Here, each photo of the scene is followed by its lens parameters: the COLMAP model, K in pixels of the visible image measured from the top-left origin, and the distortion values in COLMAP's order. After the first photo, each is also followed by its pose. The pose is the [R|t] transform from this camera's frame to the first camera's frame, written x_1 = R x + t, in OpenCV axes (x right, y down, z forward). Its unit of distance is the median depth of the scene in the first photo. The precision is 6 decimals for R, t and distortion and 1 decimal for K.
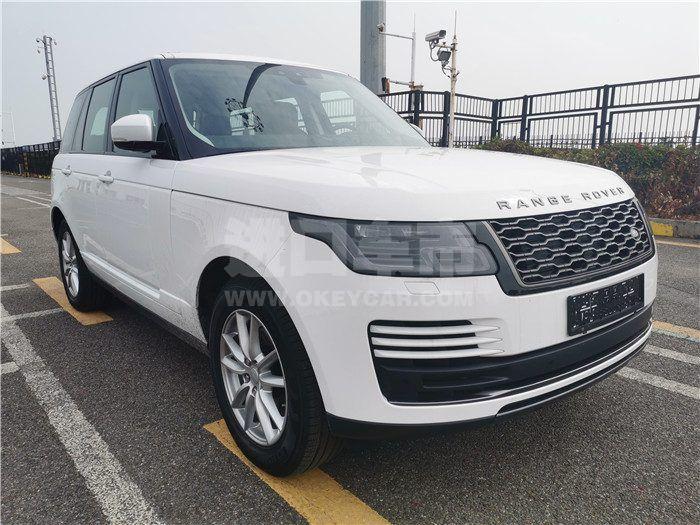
lens RADIAL K [[536.9, 0, 370.8], [0, 536.9, 261.1], [0, 0, 1]] dist [0.010555, 0.003061]
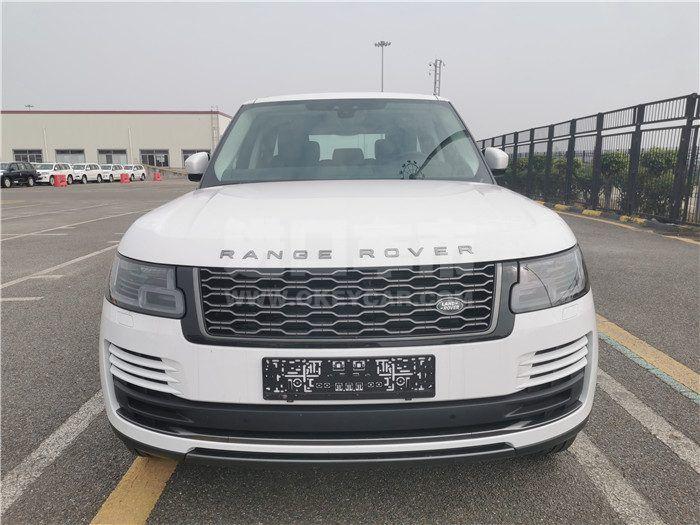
lens RADIAL K [[536.9, 0, 370.8], [0, 536.9, 261.1], [0, 0, 1]] dist [0.010555, 0.003061]
pose [[0.794696, 0.113140, -0.596370, 1.040591], [-0.119277, 0.992428, 0.029334, -0.149401], [0.595173, 0.047822, 0.802173, 0.339359]]
